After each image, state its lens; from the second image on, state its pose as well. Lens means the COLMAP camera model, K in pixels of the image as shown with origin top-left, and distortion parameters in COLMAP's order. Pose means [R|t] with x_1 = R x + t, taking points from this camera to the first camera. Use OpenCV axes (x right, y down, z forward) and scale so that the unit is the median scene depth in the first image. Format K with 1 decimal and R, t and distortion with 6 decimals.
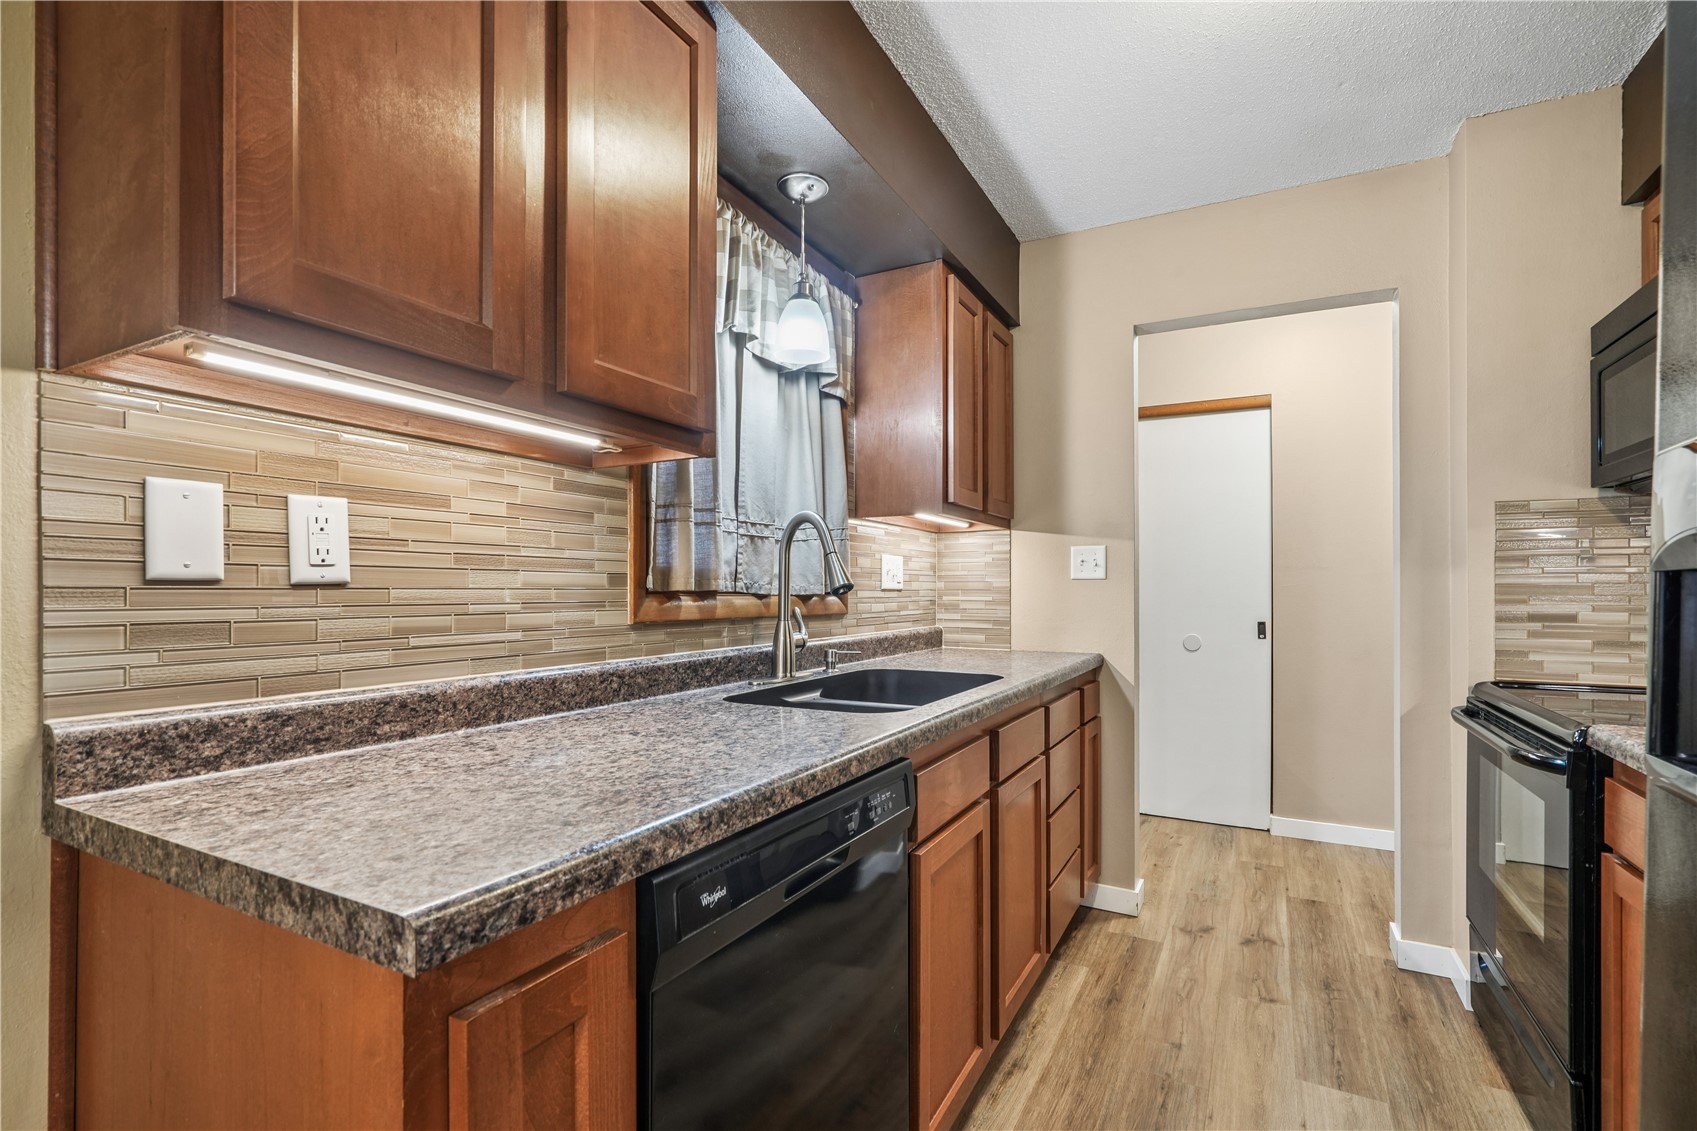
lens RADIAL K [[768.1, 0, 850.0], [0, 768.1, 588.2], [0, 0, 1]] dist [-0.007608, 0.000771]
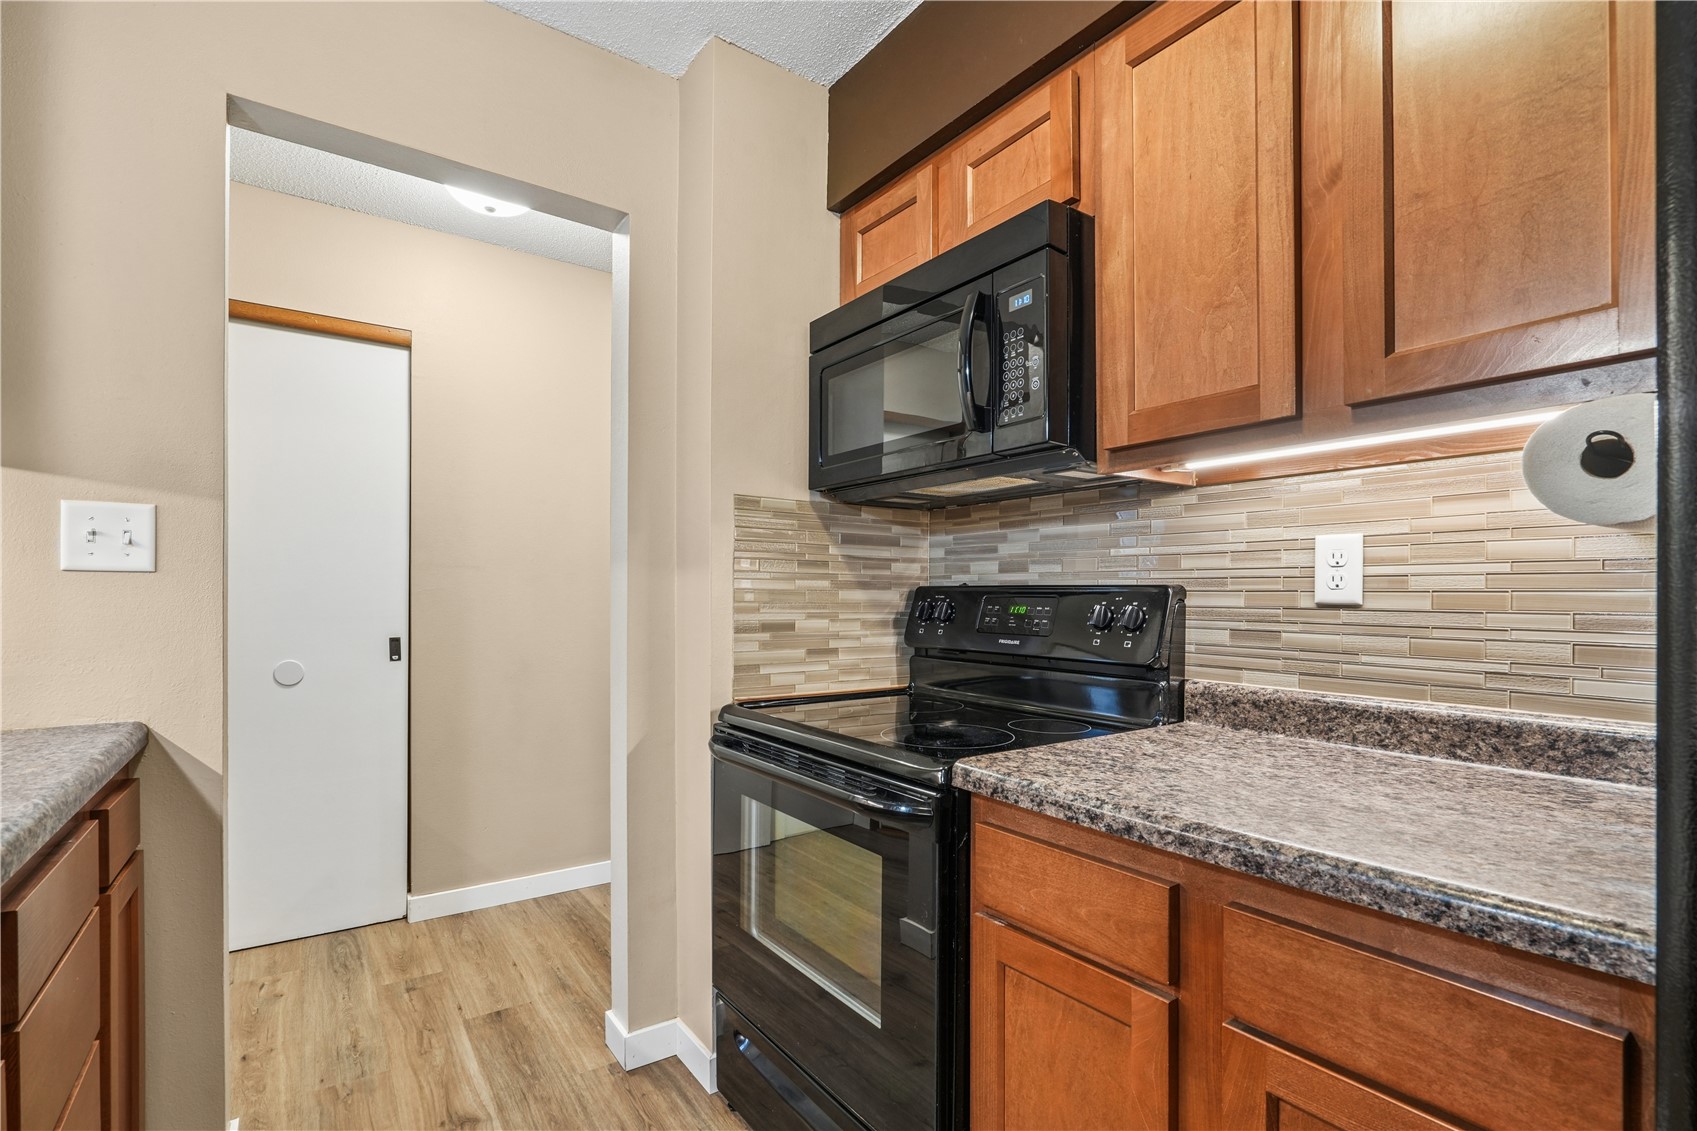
lens RADIAL K [[768.1, 0, 832.2], [0, 768.1, 598.2], [0, 0, 1]] dist [-0.007608, 0.000771]
pose [[0.445386, -0.000888, 0.895338, 0.092992], [-0.006658, 0.999969, 0.004304, -0.000044], [-0.895314, -0.007878, 0.445367, 0.423199]]
